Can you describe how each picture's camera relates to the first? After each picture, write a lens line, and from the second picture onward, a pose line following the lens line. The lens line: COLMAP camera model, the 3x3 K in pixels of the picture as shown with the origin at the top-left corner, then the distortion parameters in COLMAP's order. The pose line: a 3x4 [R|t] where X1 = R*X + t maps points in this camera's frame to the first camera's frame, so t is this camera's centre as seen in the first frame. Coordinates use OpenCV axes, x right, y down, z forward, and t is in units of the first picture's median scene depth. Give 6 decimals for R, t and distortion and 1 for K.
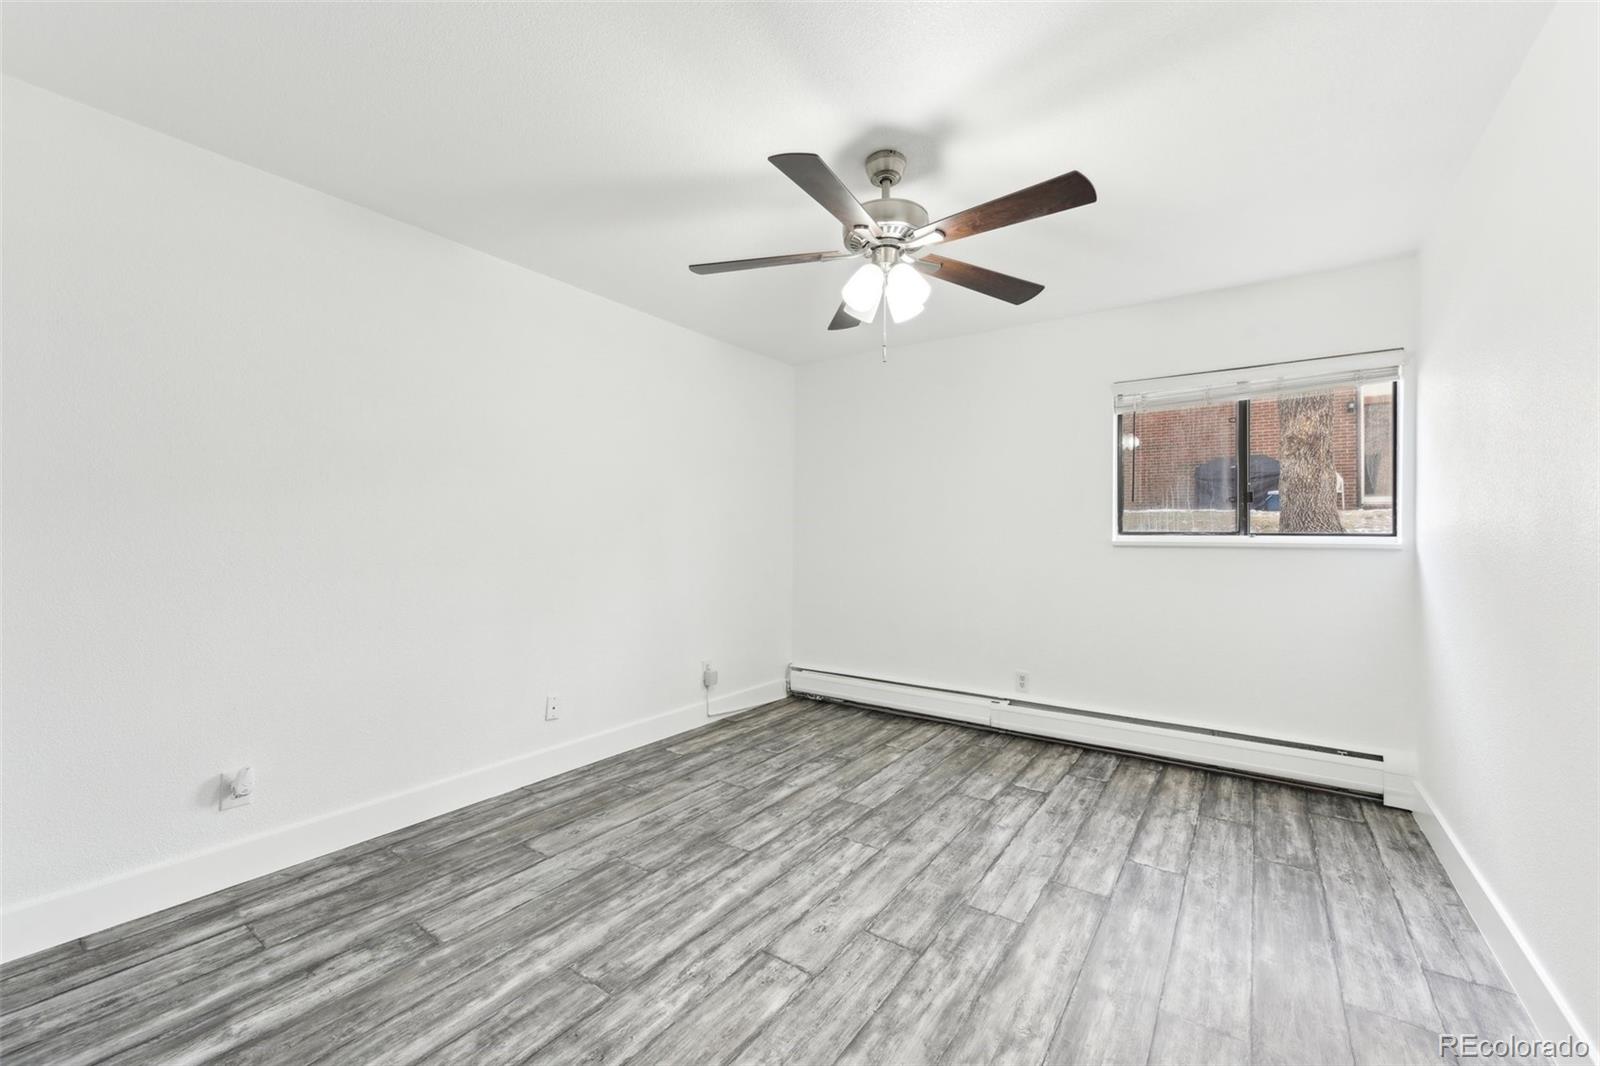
lens RADIAL K [[644.6, 0, 806.0], [0, 644.6, 524.2], [0, 0, 1]] dist [-0.000455, 0.000339]
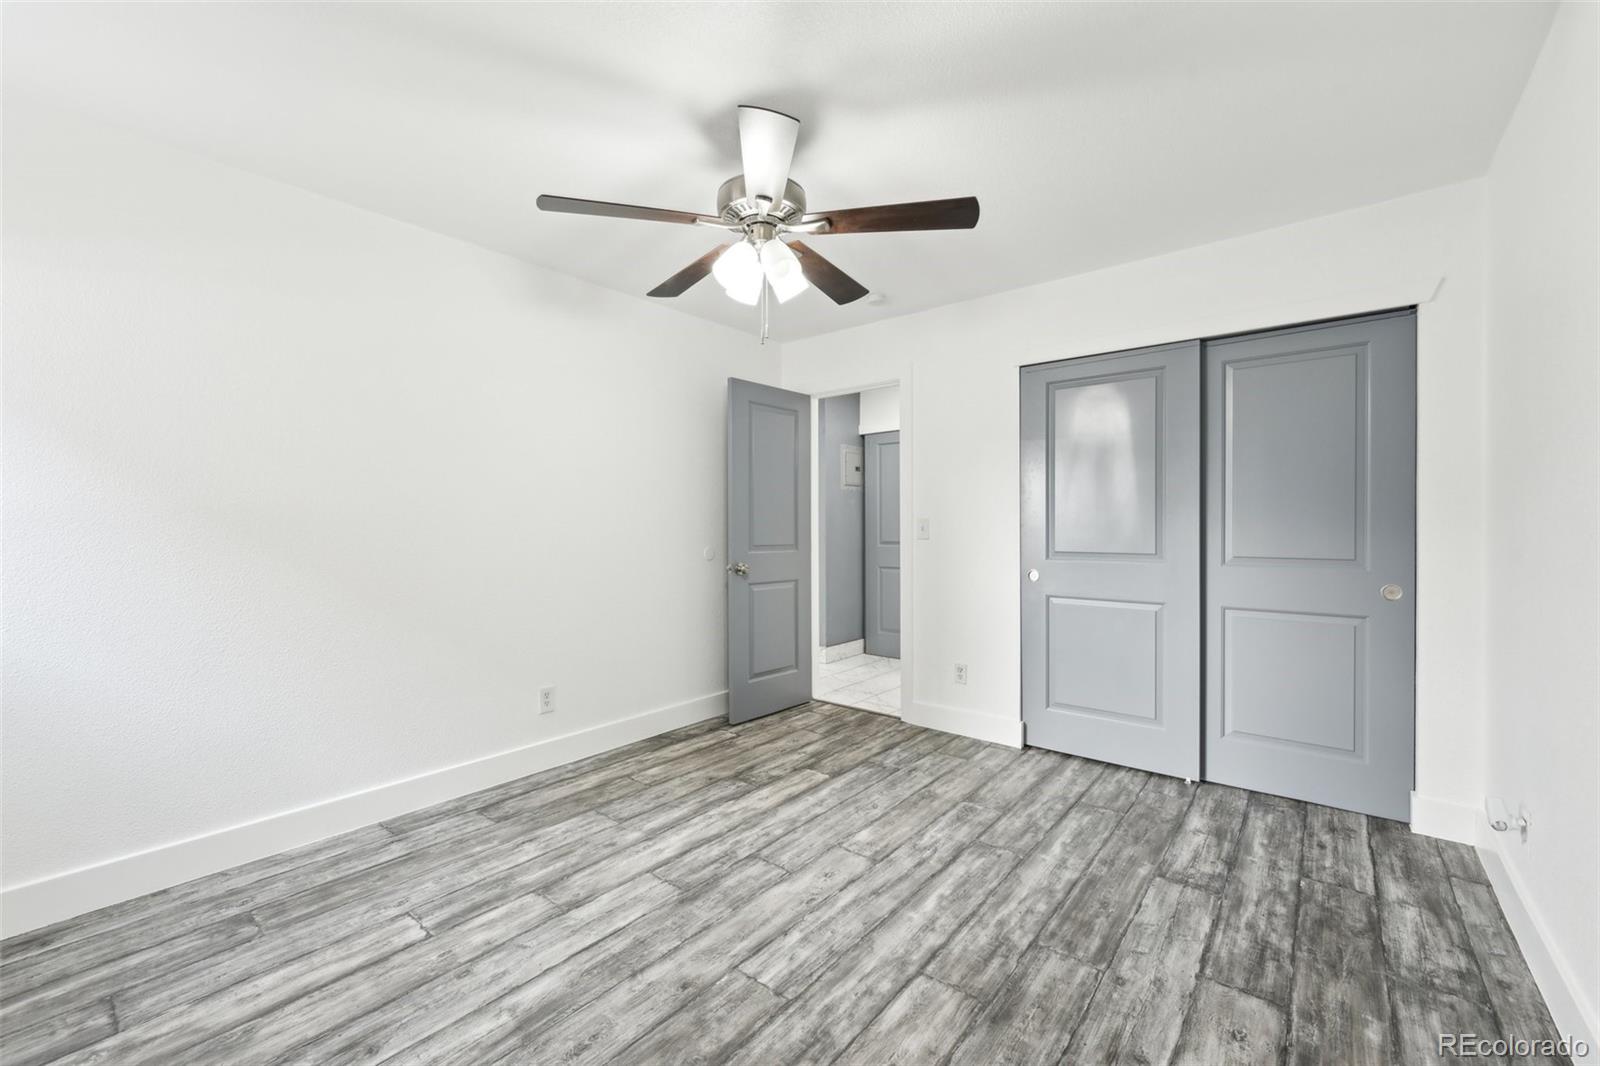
lens RADIAL K [[644.6, 0, 795.4], [0, 644.6, 533.5], [0, 0, 1]] dist [-0.000455, 0.000339]
pose [[-0.996485, -0.005006, 0.083617, -0.007739], [-0.005264, 0.999982, -0.002865, 0.031814], [-0.083601, -0.003295, -0.996494, 1.857247]]
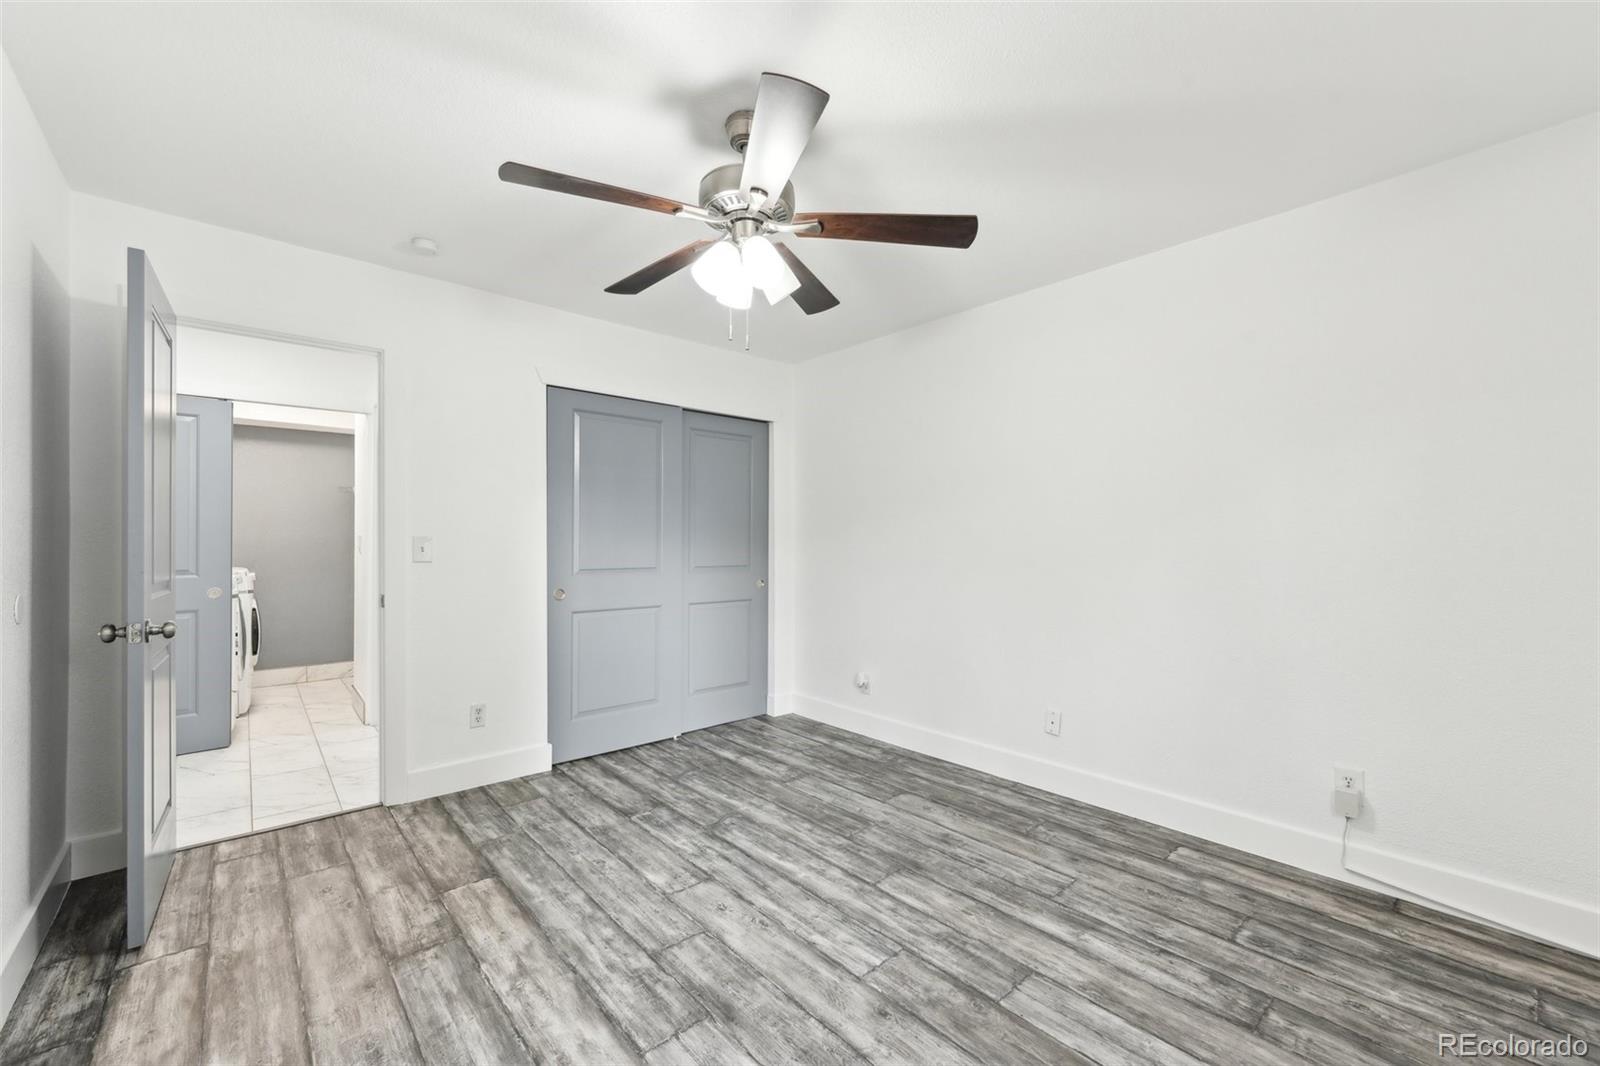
lens RADIAL K [[644.6, 0, 792.1], [0, 644.6, 533.1], [0, 0, 1]] dist [-0.000455, 0.000339]
pose [[-0.243446, -0.020597, -0.969696, 0.922888], [0.013744, 0.999601, -0.024683, 0.024634], [0.969817, -0.019337, -0.243066, 1.213316]]
